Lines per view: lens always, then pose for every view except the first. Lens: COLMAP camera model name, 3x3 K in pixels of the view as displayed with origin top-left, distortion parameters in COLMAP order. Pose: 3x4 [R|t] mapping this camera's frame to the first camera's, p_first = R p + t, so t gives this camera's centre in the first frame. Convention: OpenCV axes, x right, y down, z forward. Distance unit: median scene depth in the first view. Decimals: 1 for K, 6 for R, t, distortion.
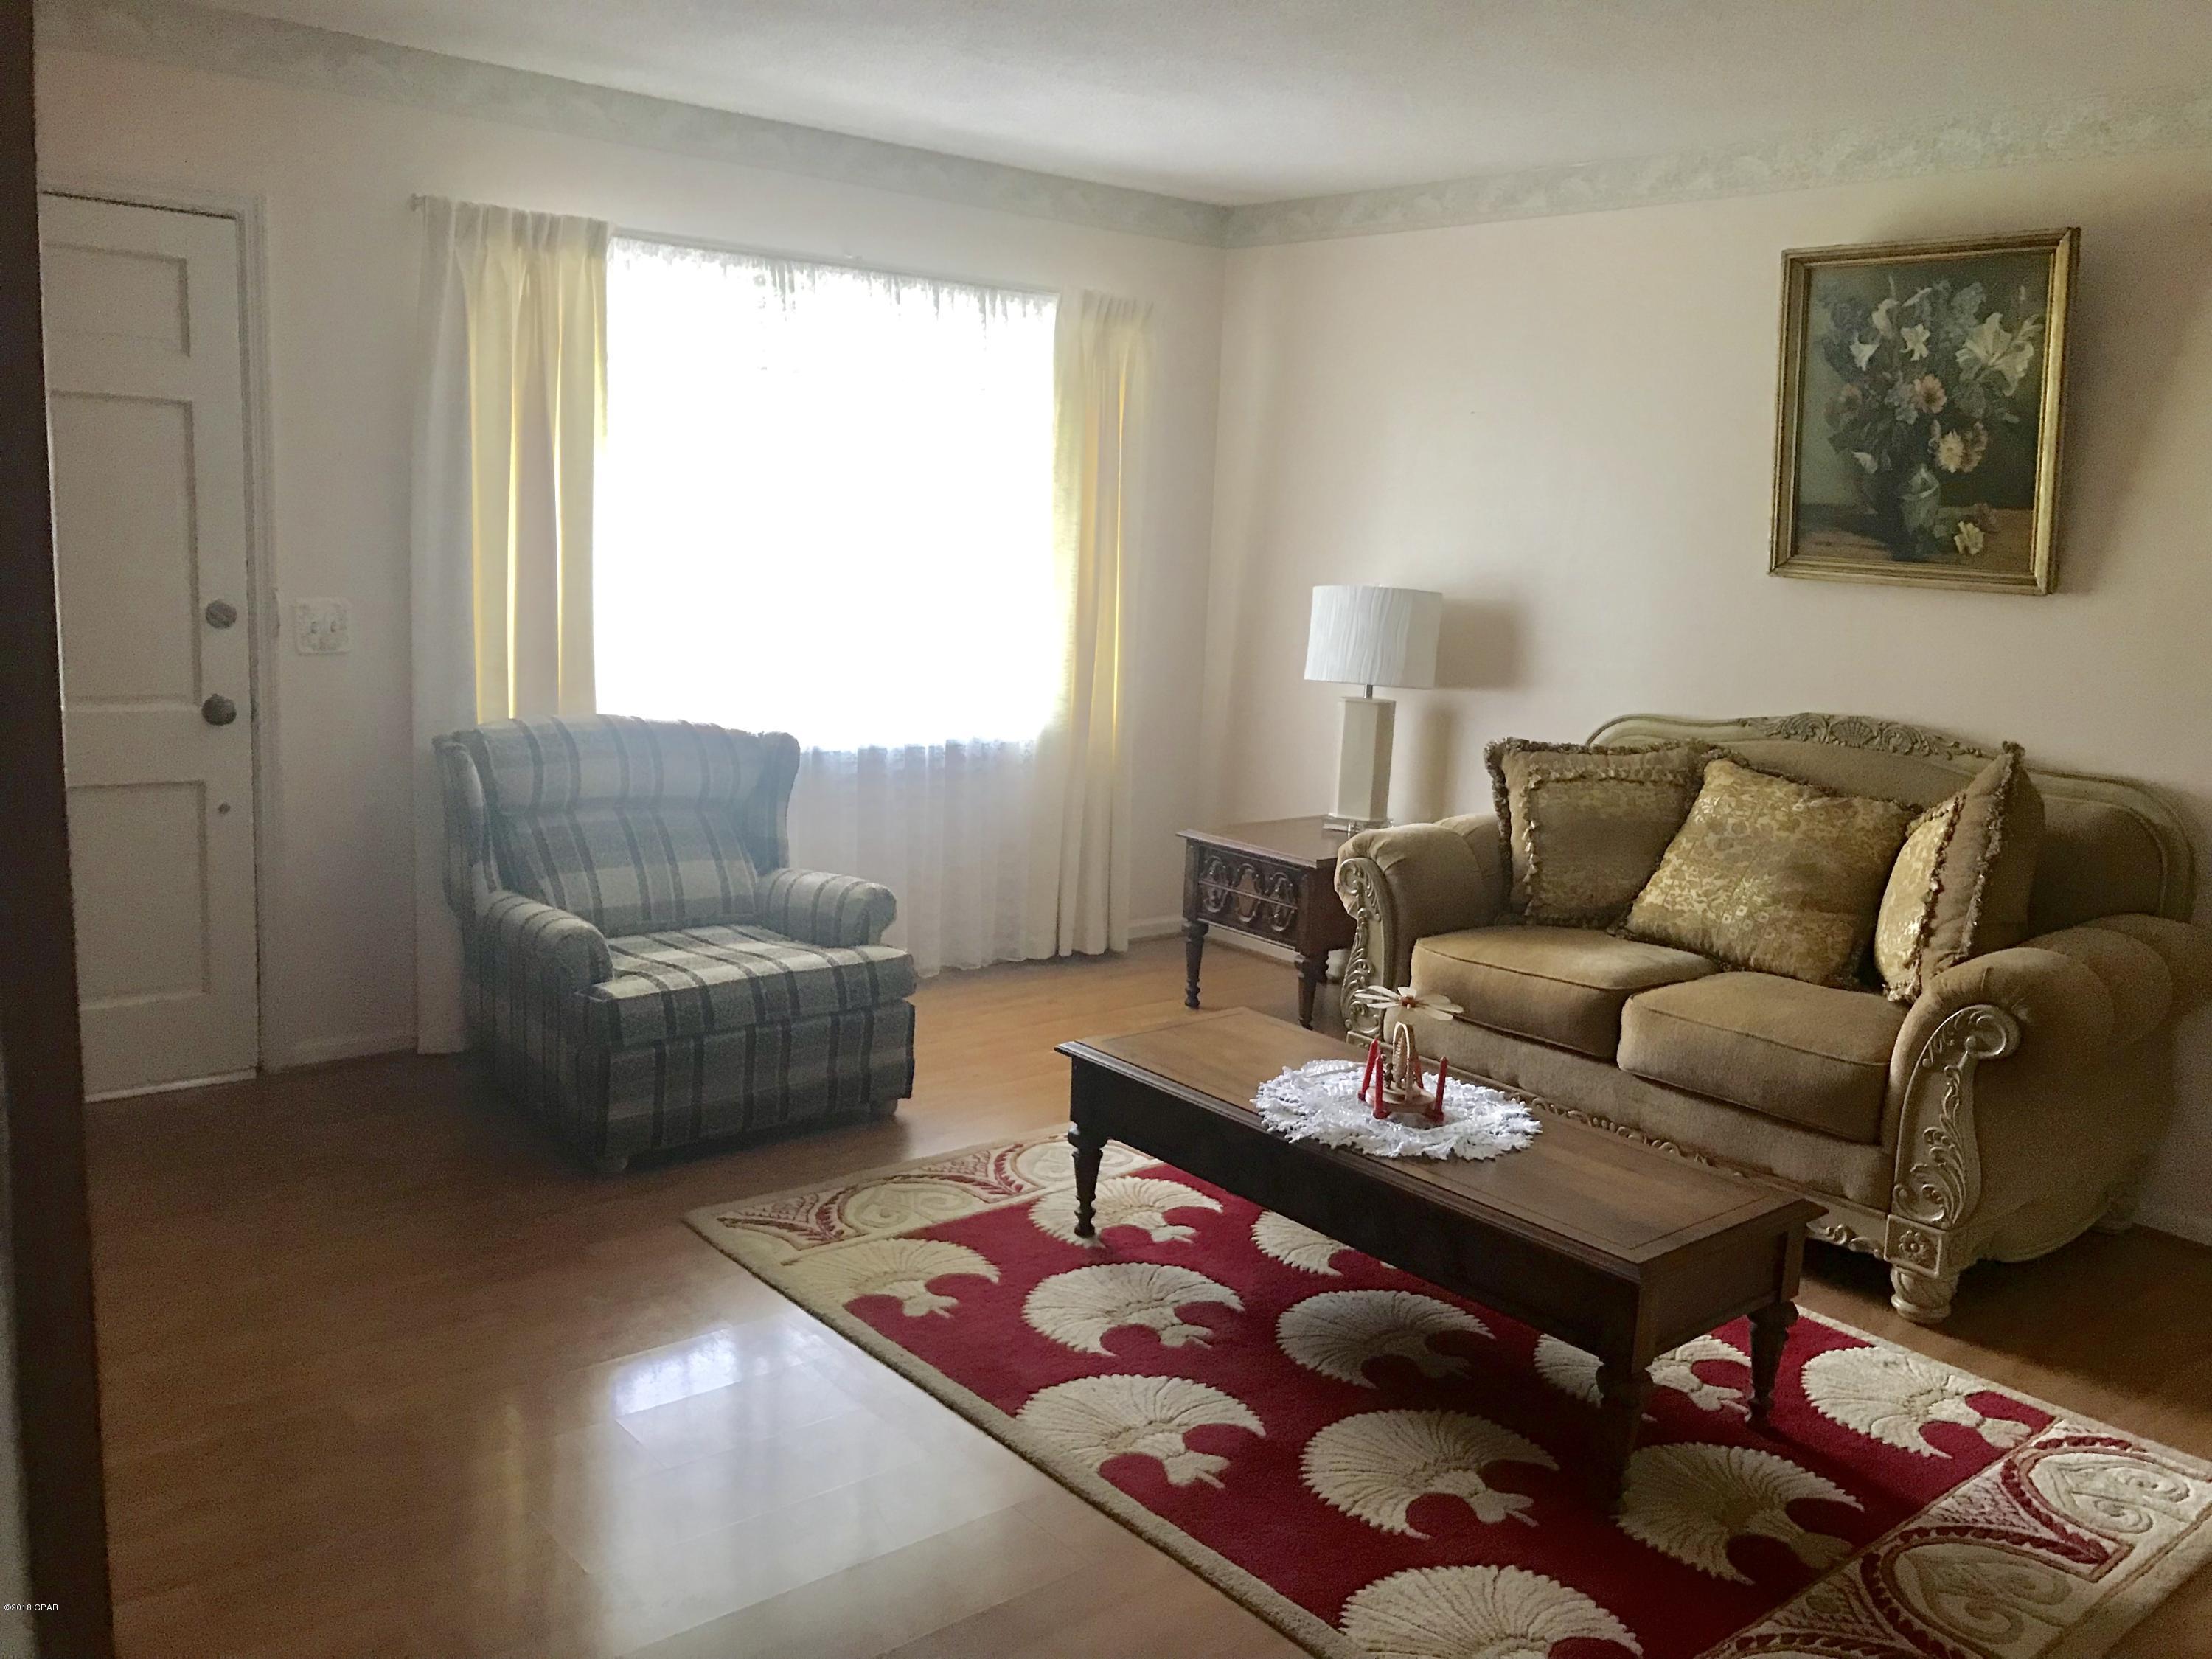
lens RADIAL K [[1841.0, 0, 1106.0], [0, 1841.0, 829.5], [0, 0, 1]] dist [0.022040, -0.001926]
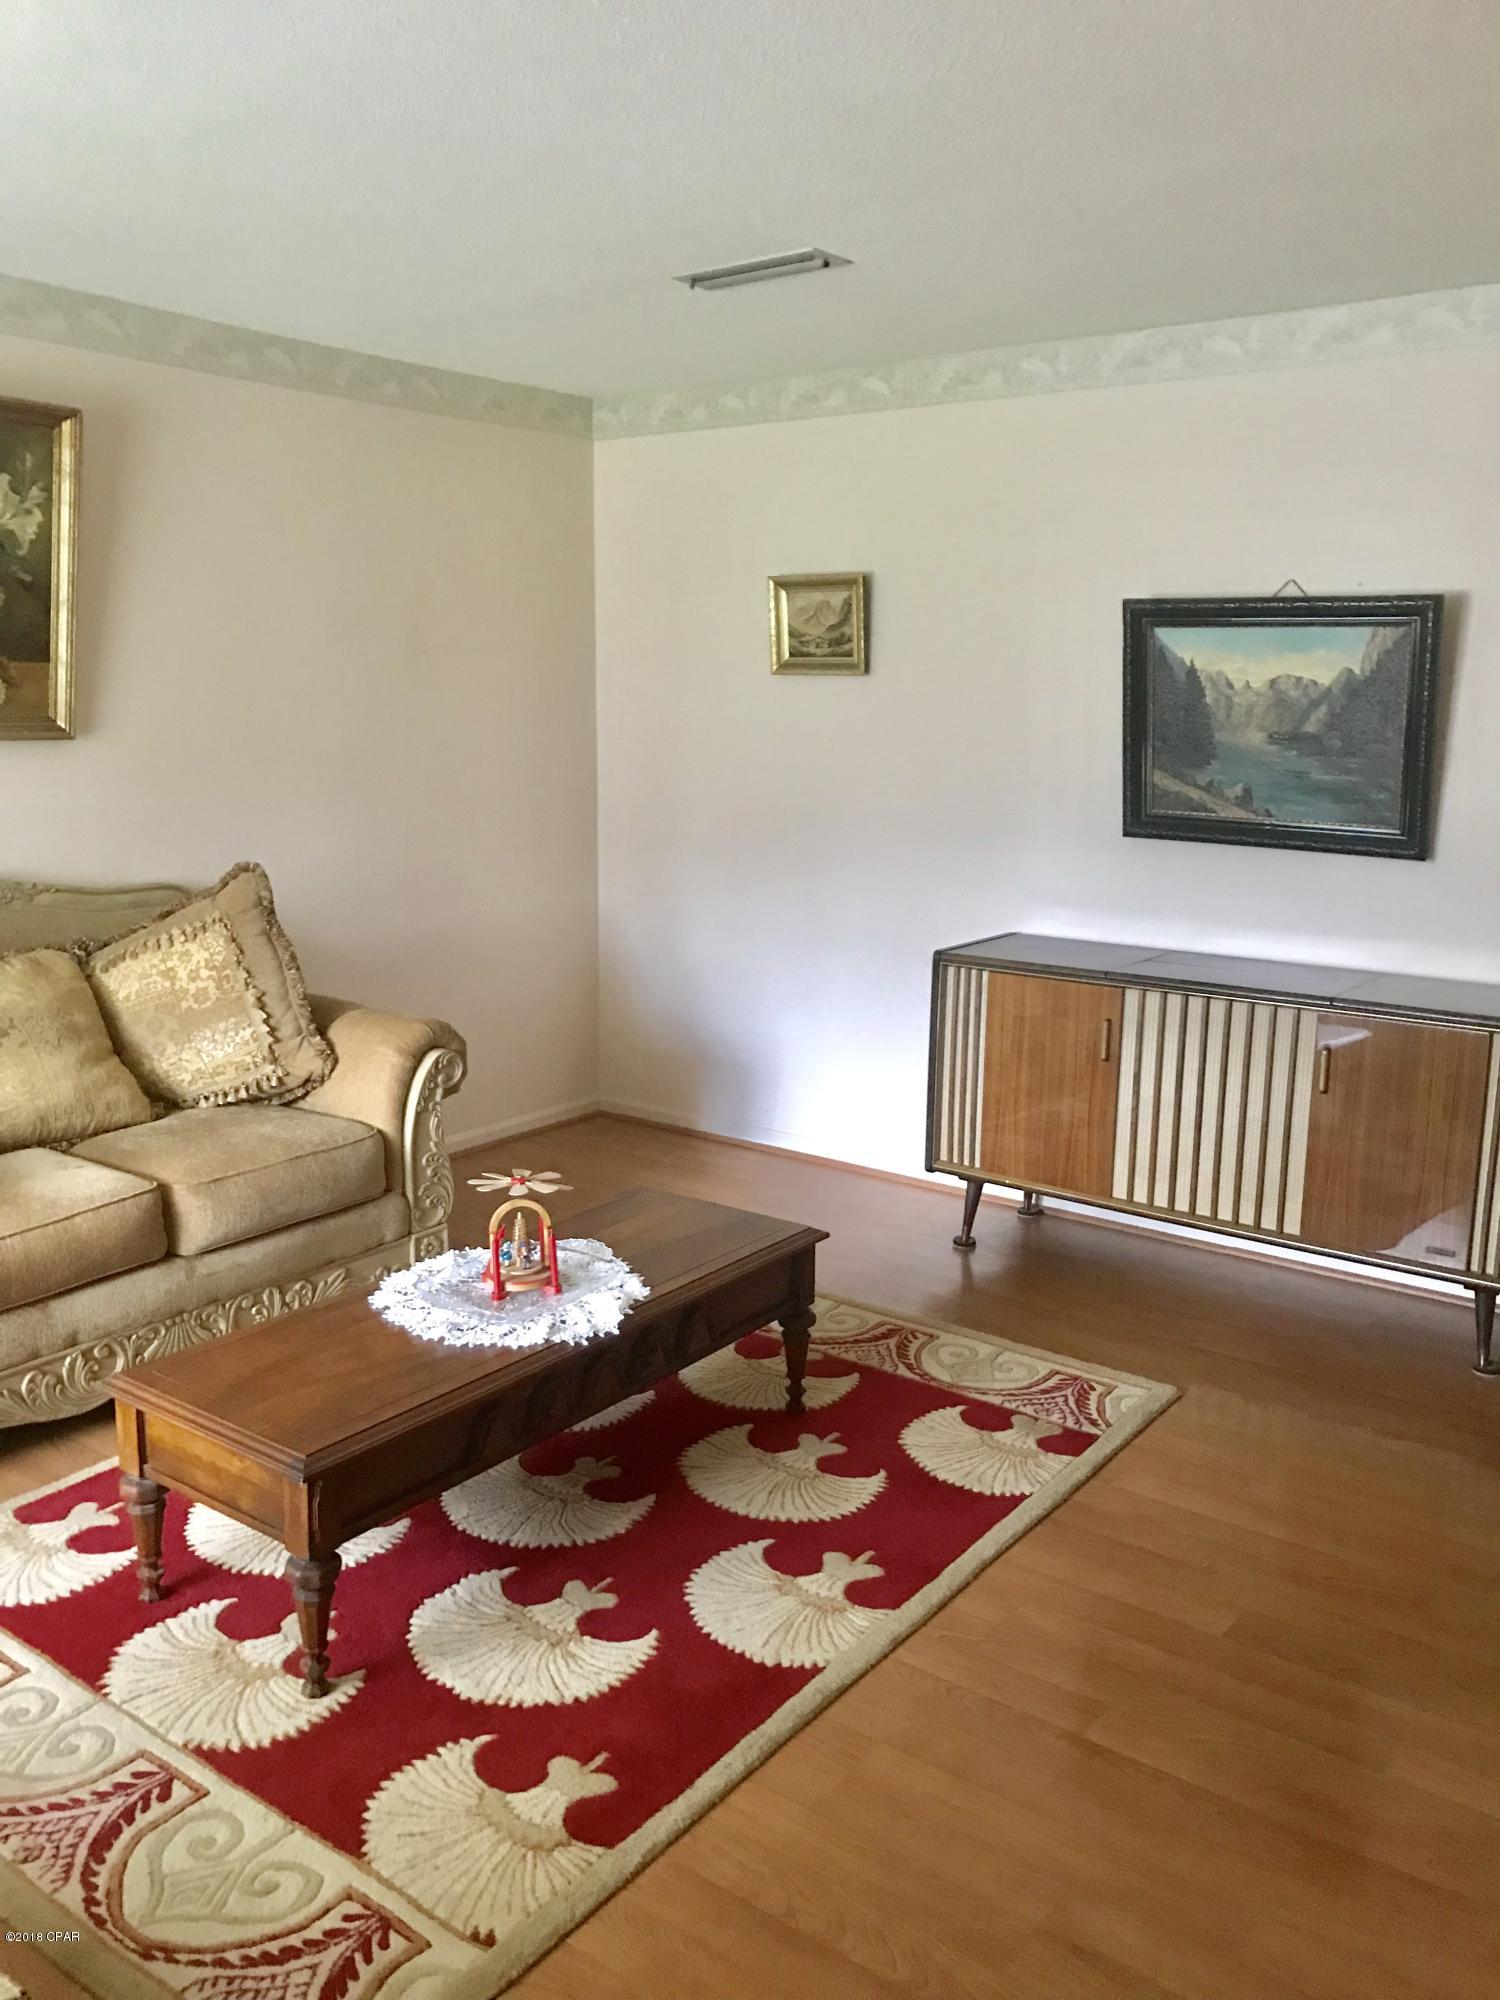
lens RADIAL K [[1664.6, 0, 750.0], [0, 1664.6, 1000.0], [0, 0, 1]] dist [0.022040, -0.001926]
pose [[-0.230425, -0.230856, 0.945309, -0.694113], [0.149703, 0.951476, 0.268853, -0.225064], [-0.961506, 0.203466, -0.184684, 0.995213]]
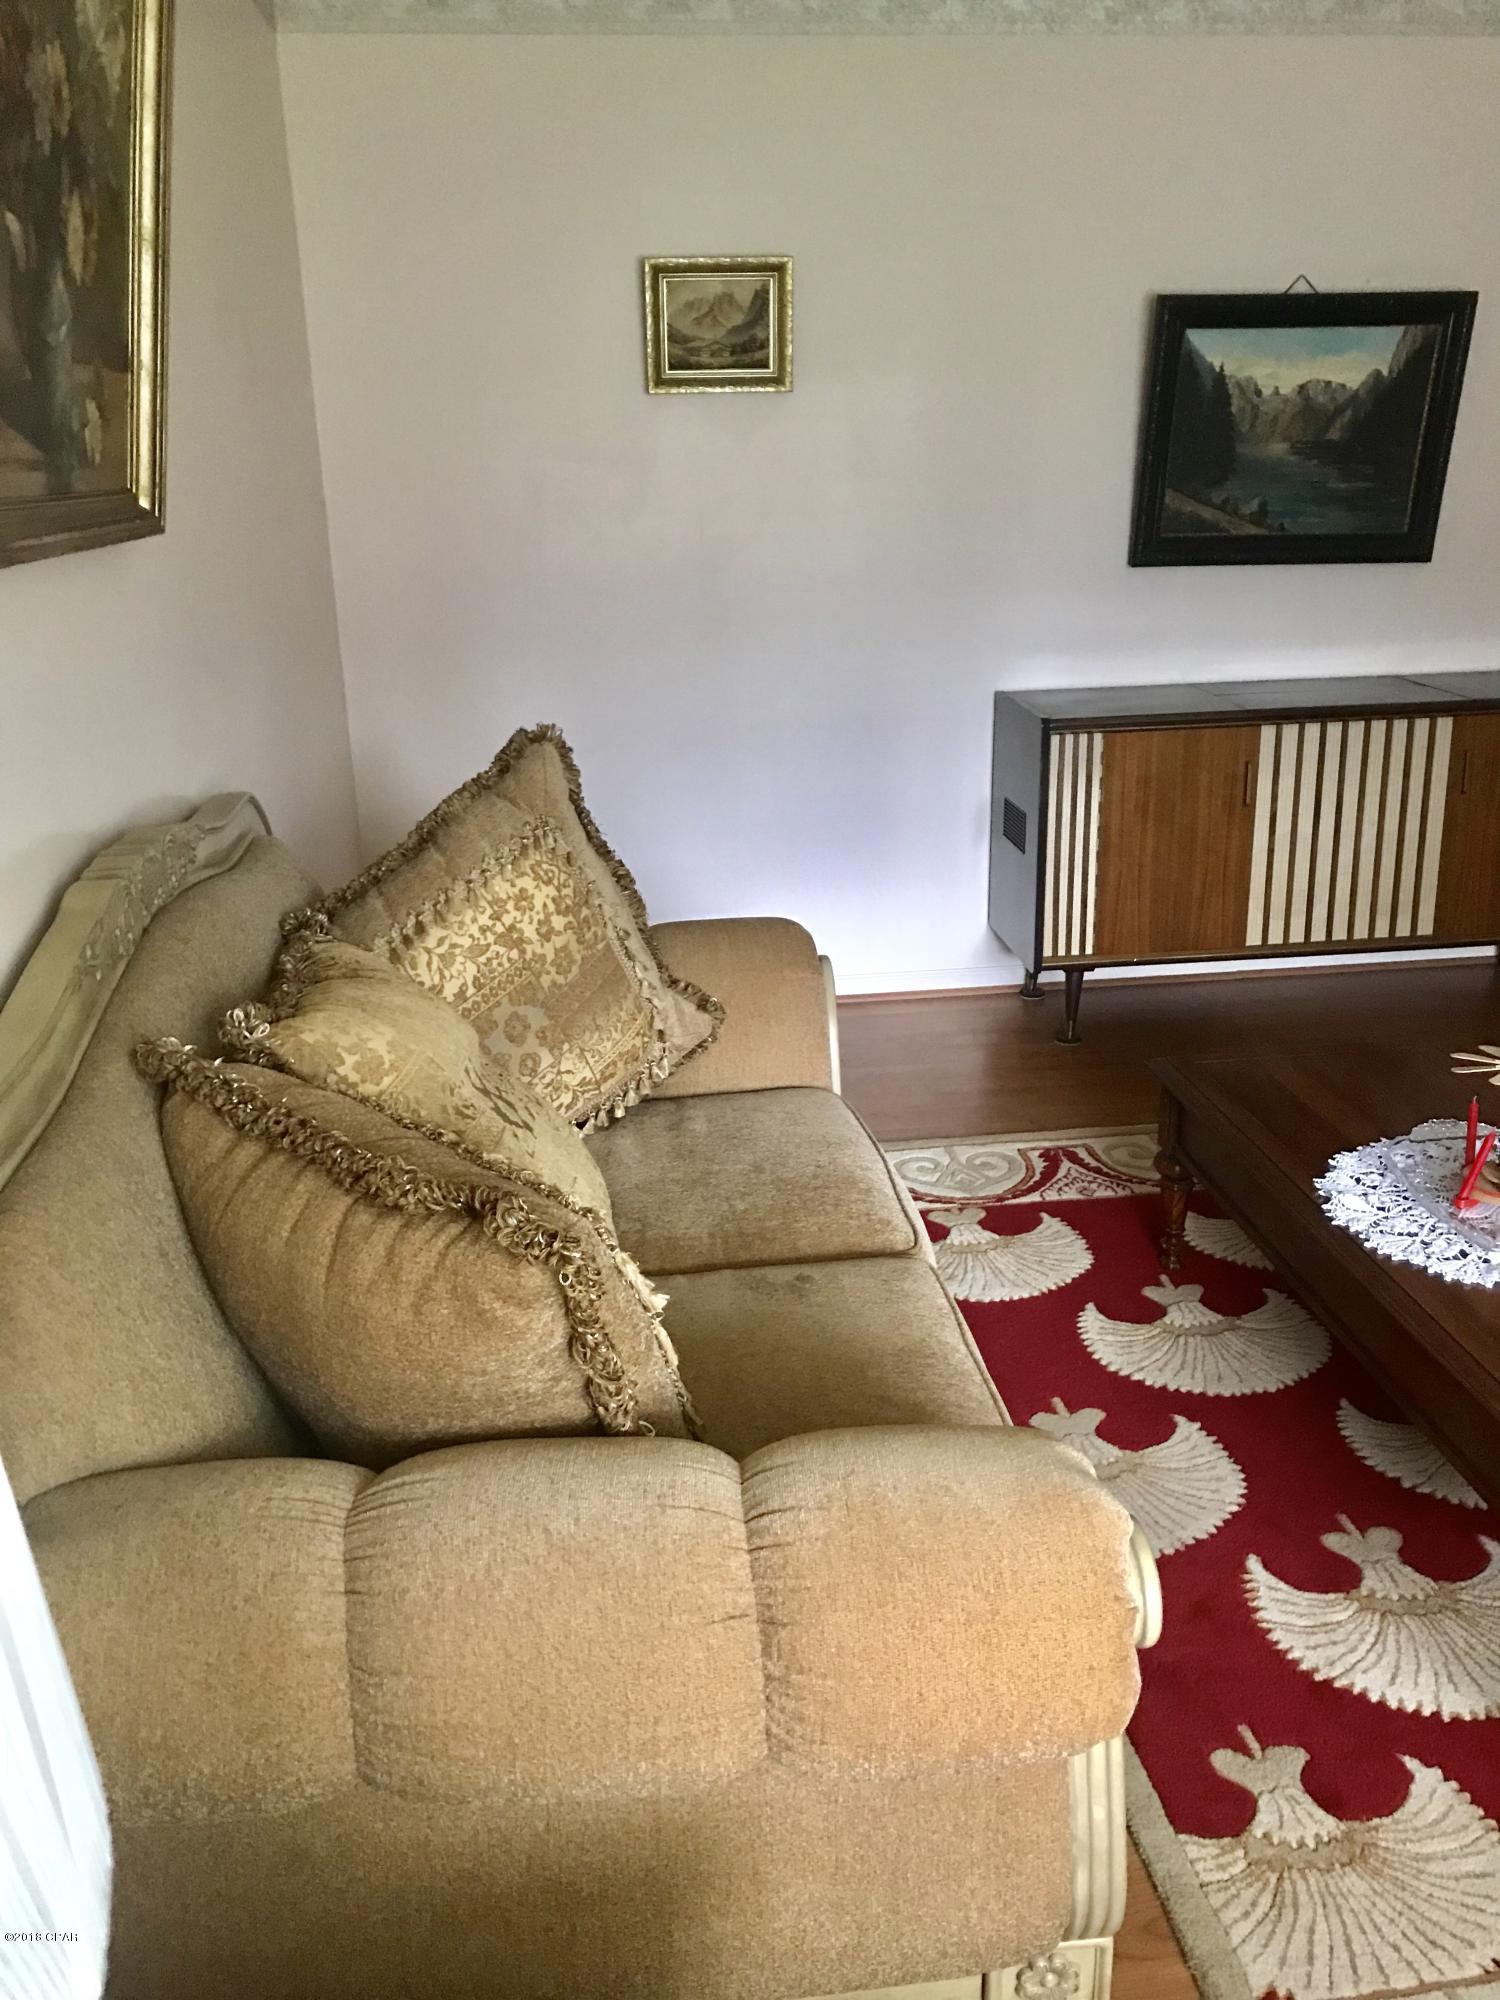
lens RADIAL K [[1632.0, 0, 750.0], [0, 1632.0, 1000.0], [0, 0, 1]] dist [0.049424, -0.071220]
pose [[-0.841460, -0.209757, 0.497943, 0.100975], [0.072705, 0.869234, 0.489025, -0.282578], [-0.535406, 0.447698, -0.716175, 1.603669]]
